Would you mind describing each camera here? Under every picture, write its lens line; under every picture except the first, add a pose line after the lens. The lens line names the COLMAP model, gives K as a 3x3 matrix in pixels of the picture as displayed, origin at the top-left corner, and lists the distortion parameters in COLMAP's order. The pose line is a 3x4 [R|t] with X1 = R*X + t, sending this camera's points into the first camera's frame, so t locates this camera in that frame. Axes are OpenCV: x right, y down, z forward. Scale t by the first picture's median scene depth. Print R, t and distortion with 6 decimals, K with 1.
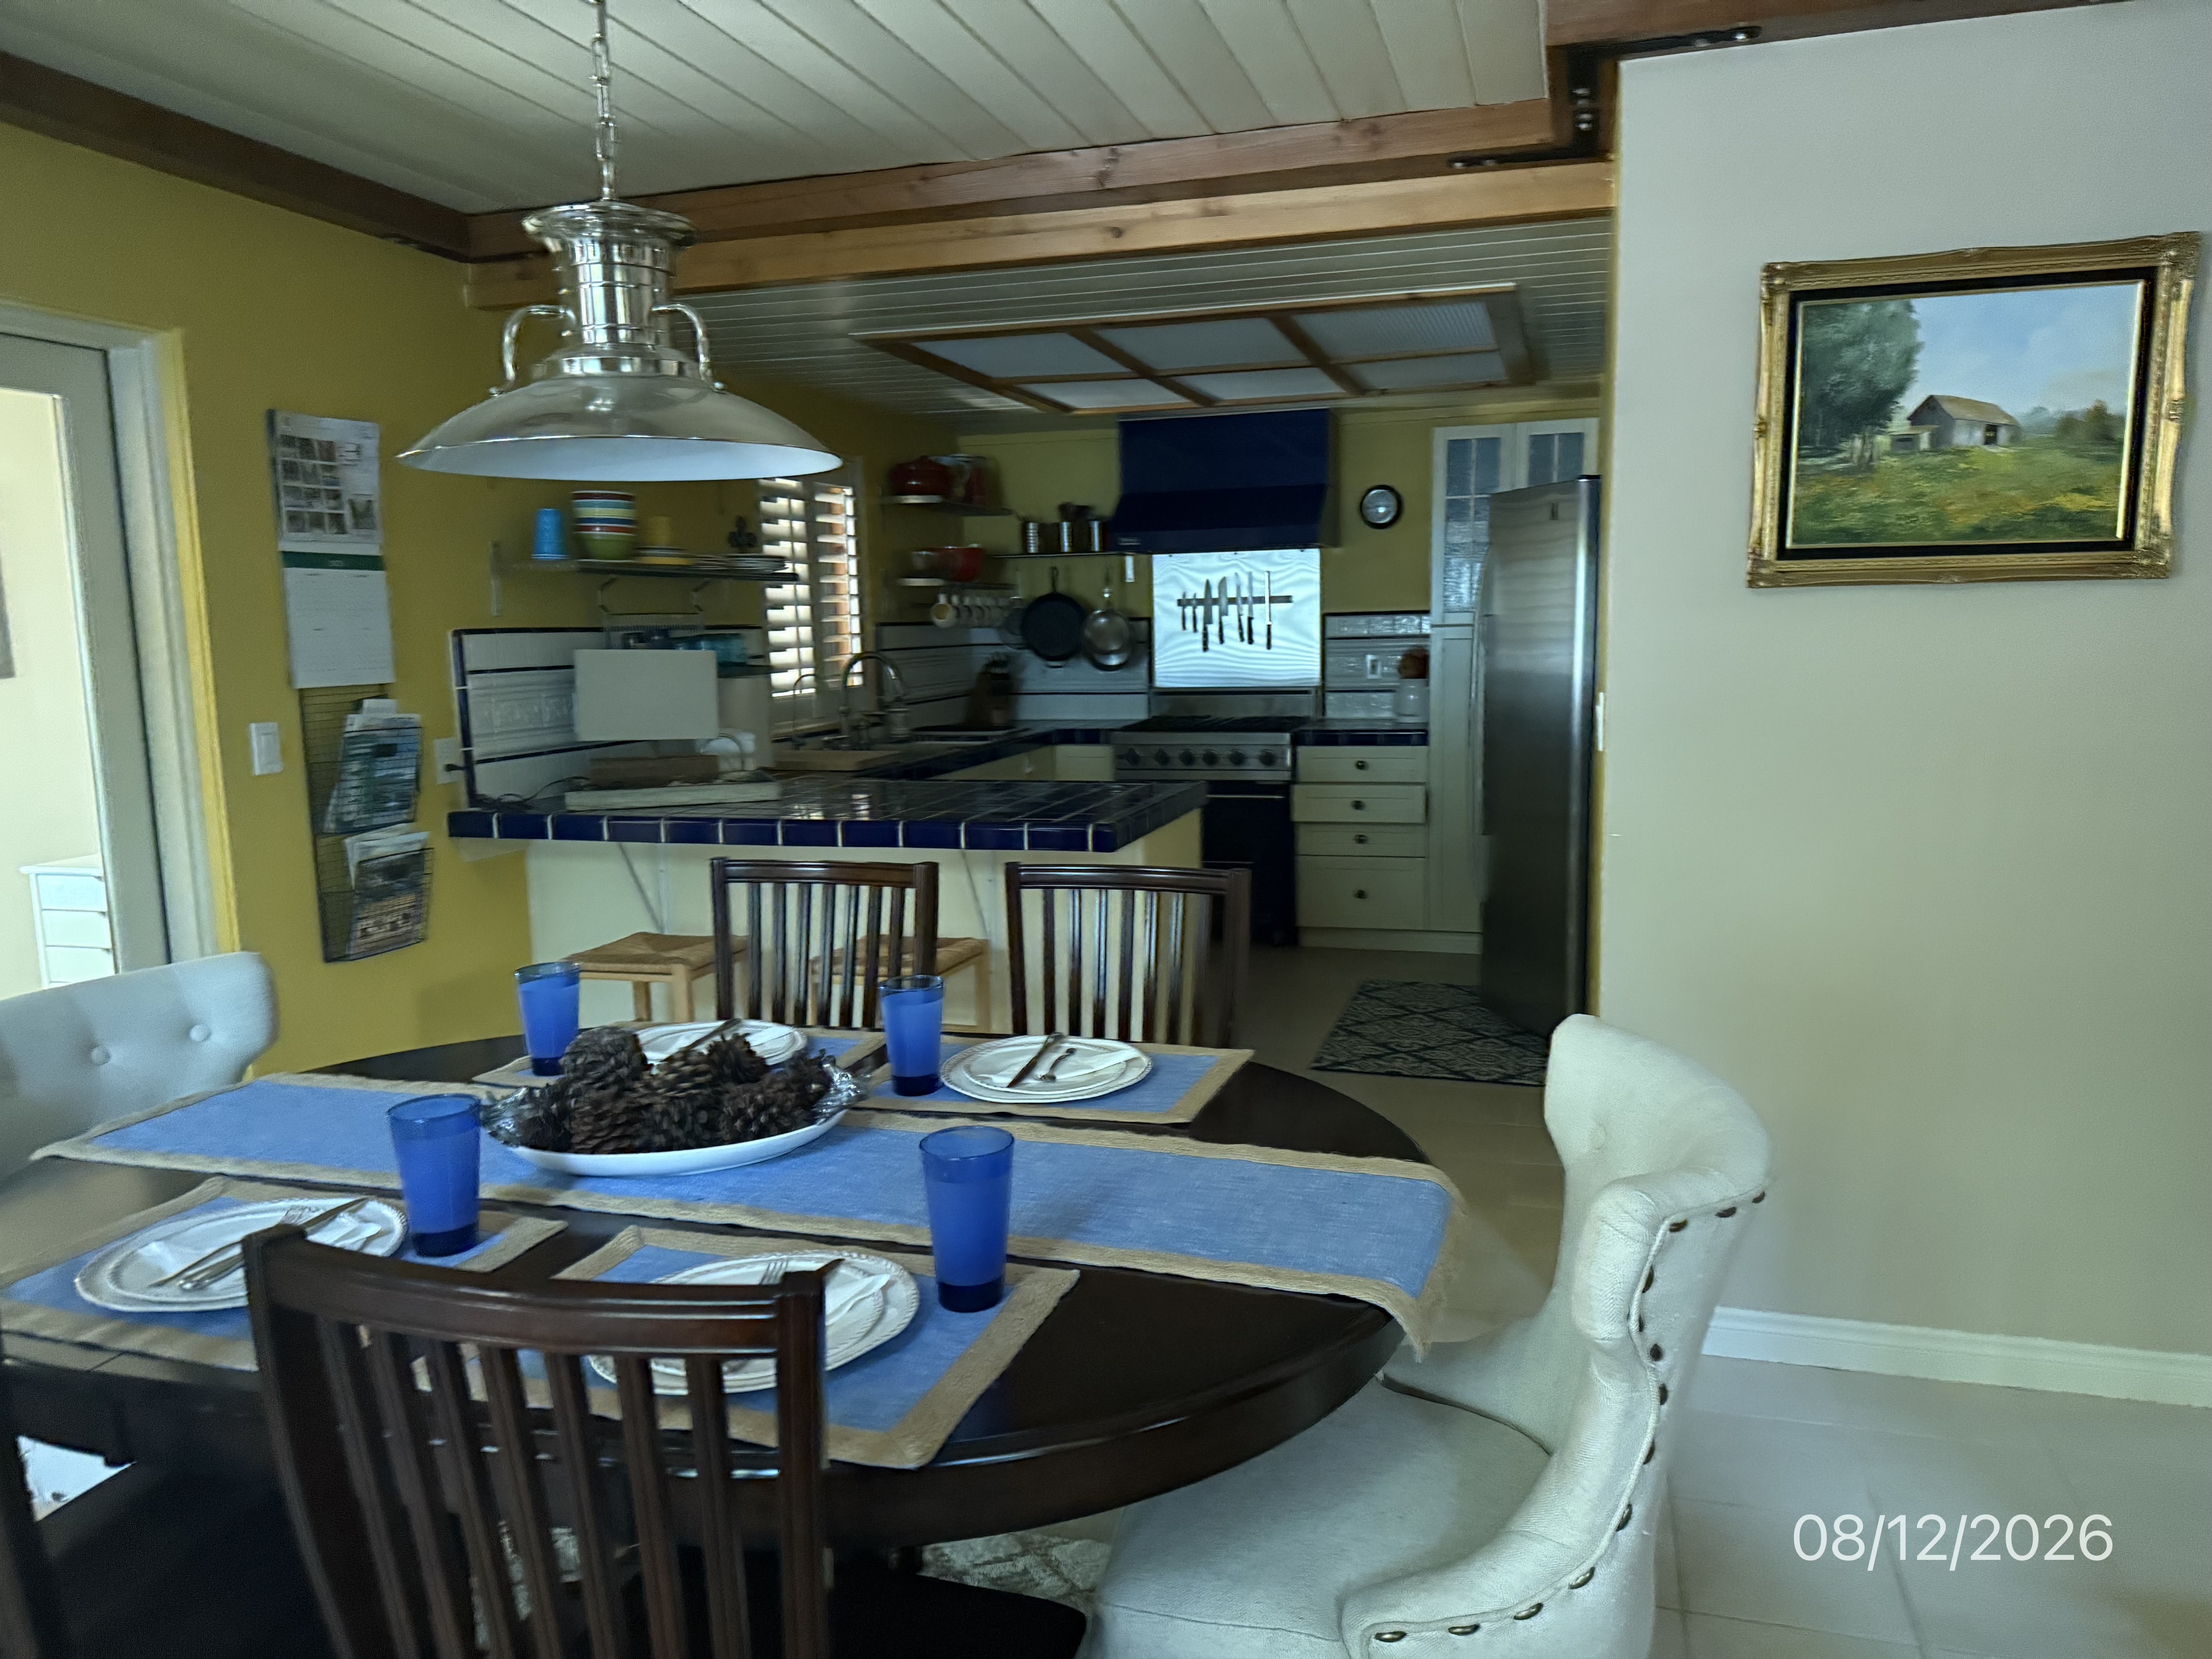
lens RADIAL K [[1563.9, 0, 1124.7], [0, 1563.9, 834.9], [0, 0, 1]] dist [0.026754, -0.031754]
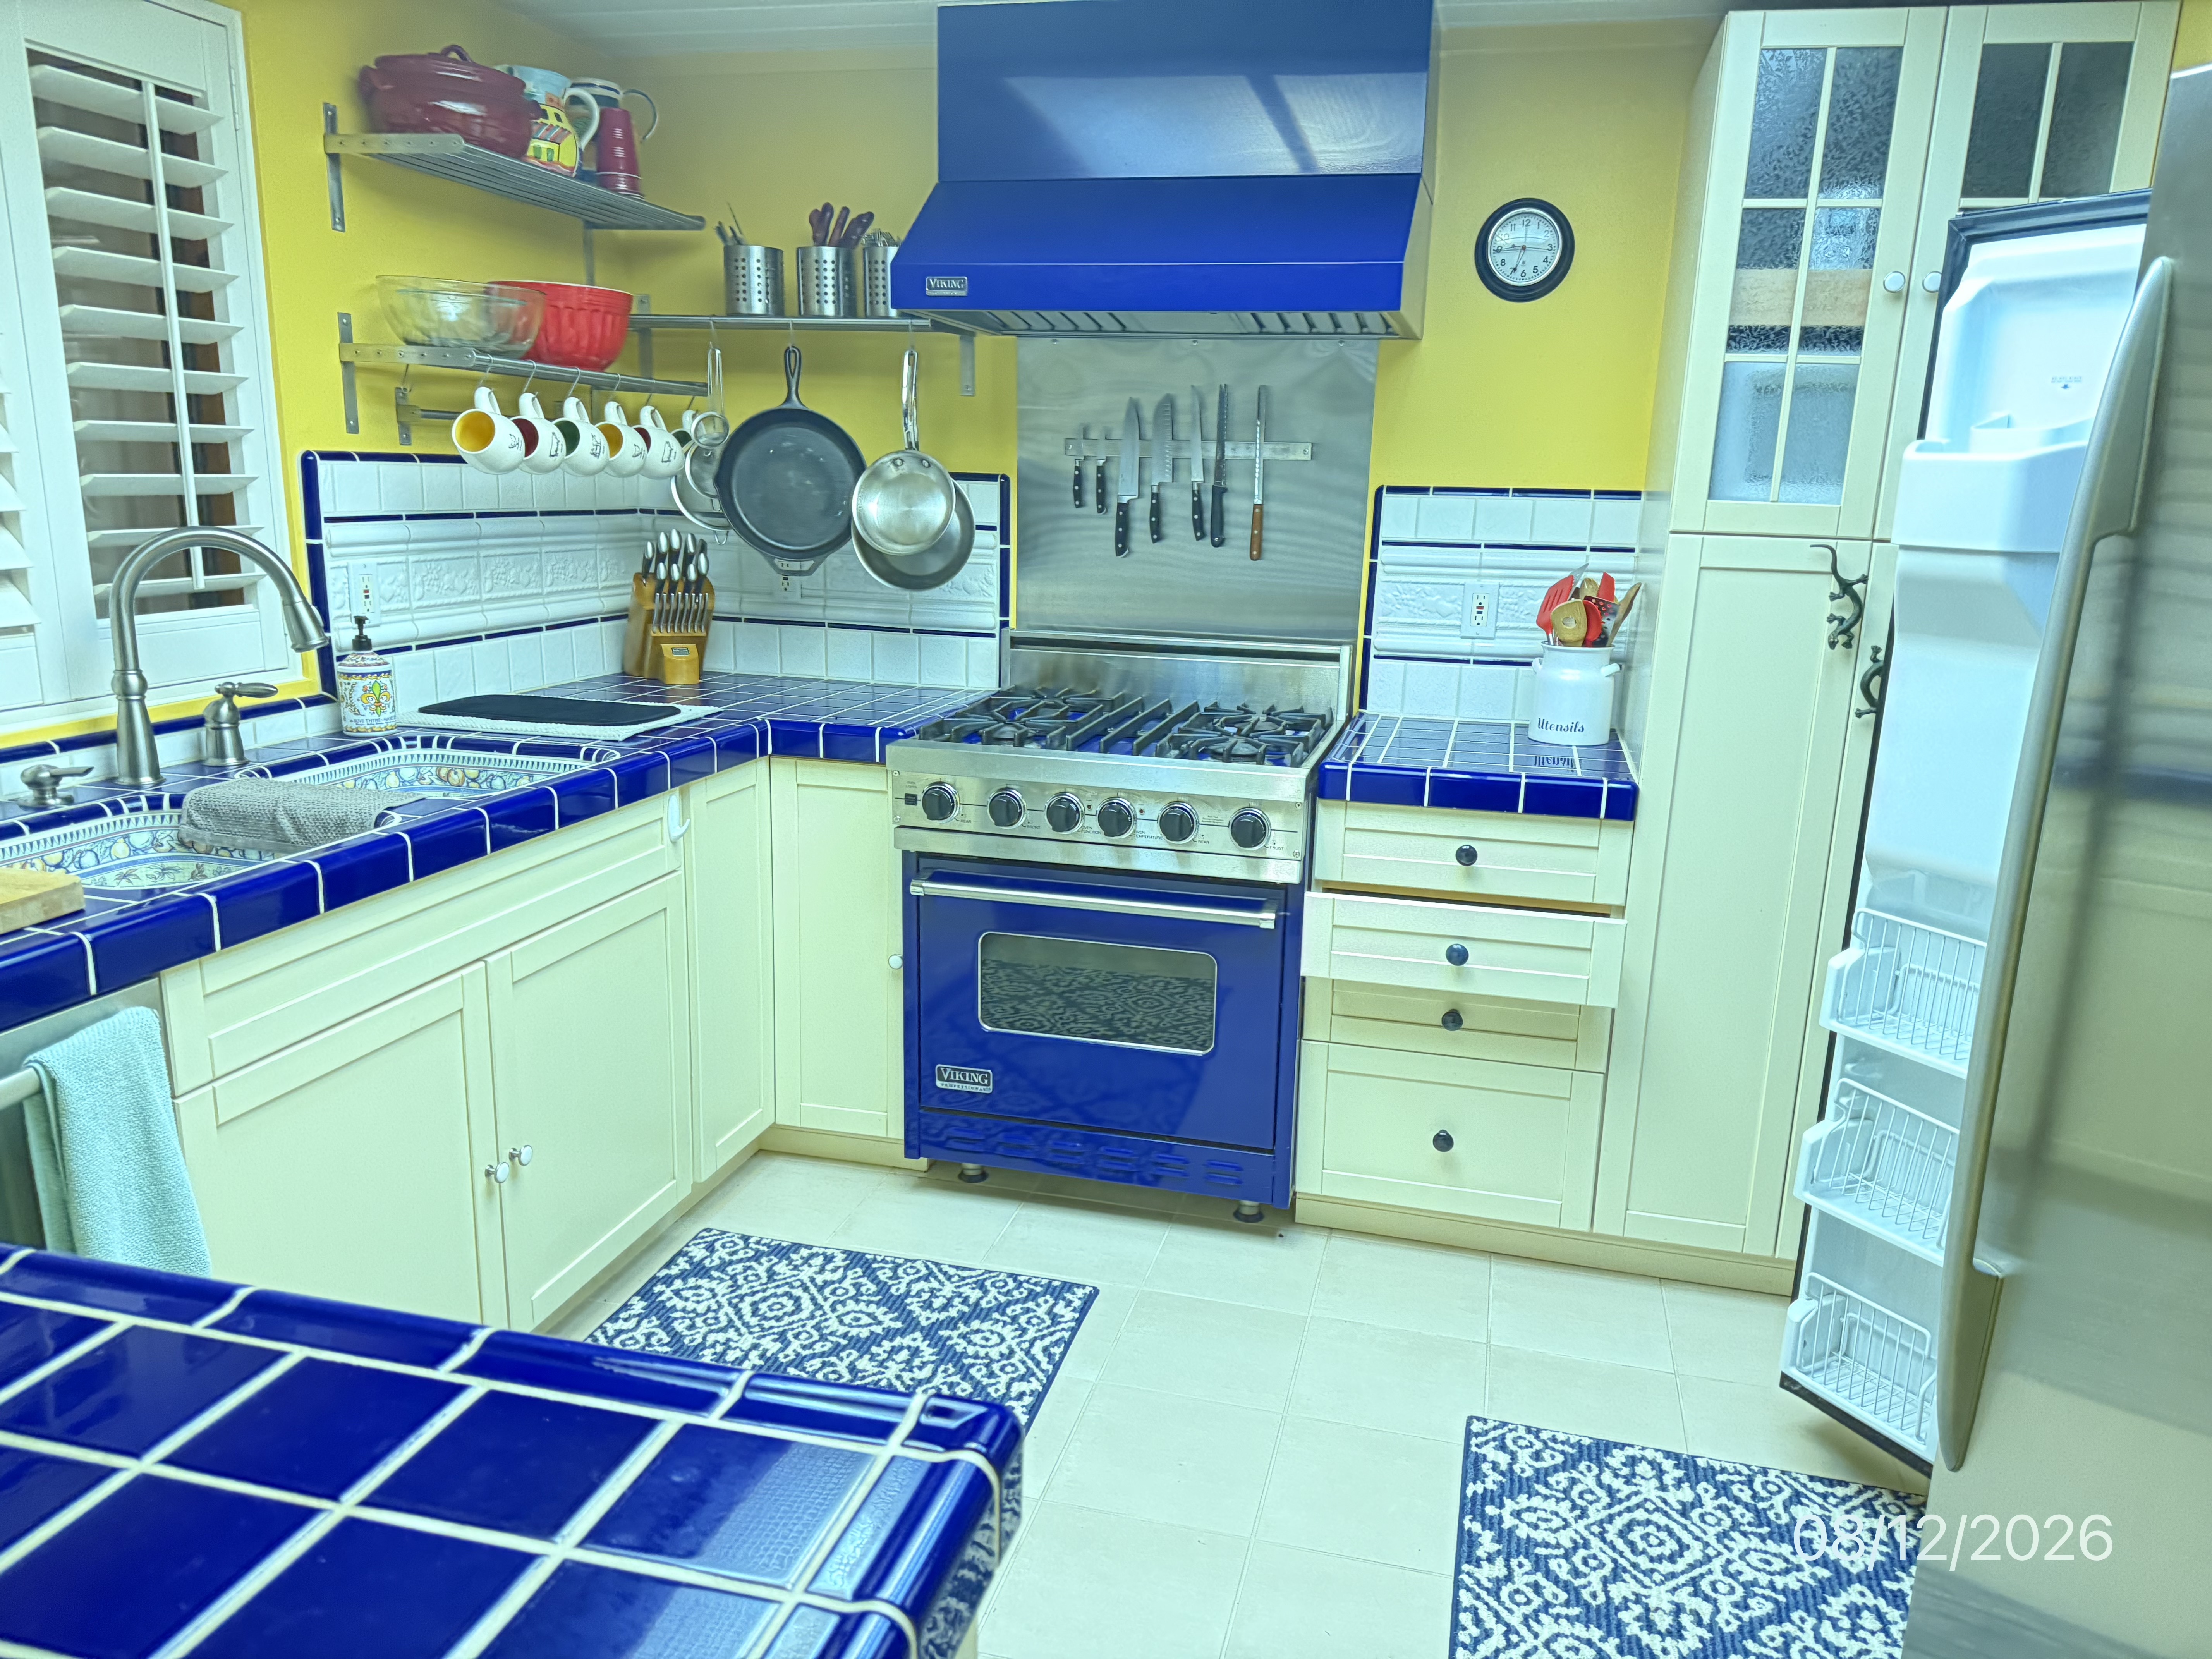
lens RADIAL K [[1563.9, 0, 1111.9], [0, 1563.9, 834.4], [0, 0, 1]] dist [0.026754, -0.031754]
pose [[0.998532, 0.042345, 0.033774, 0.041036], [-0.045073, 0.995396, 0.084587, -0.082758], [-0.030037, -0.085986, 0.995844, 0.589620]]
